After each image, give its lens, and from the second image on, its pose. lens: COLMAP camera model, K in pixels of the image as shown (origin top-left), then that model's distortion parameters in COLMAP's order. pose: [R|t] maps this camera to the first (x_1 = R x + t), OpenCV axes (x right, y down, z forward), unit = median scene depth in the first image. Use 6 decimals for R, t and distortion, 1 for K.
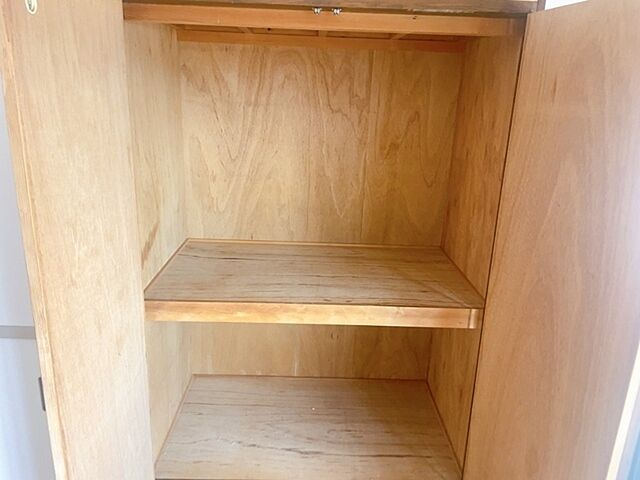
lens RADIAL K [[489.8, 0, 332.2], [0, 489.8, 239.1], [0, 0, 1]] dist [0.079555, -0.120784]
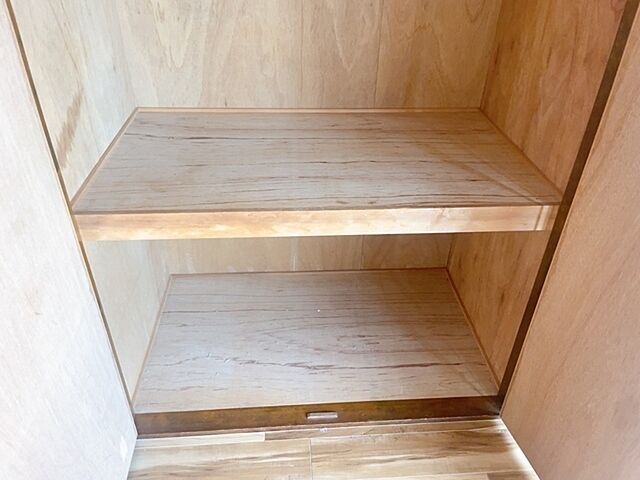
lens RADIAL K [[489.8, 0, 332.2], [0, 489.8, 239.1], [0, 0, 1]] dist [0.079555, -0.120784]
pose [[0.998833, -0.038377, 0.029318, -0.038485], [0.027817, 0.953433, 0.300320, -0.029940], [-0.039478, -0.299154, 0.953388, 0.256130]]
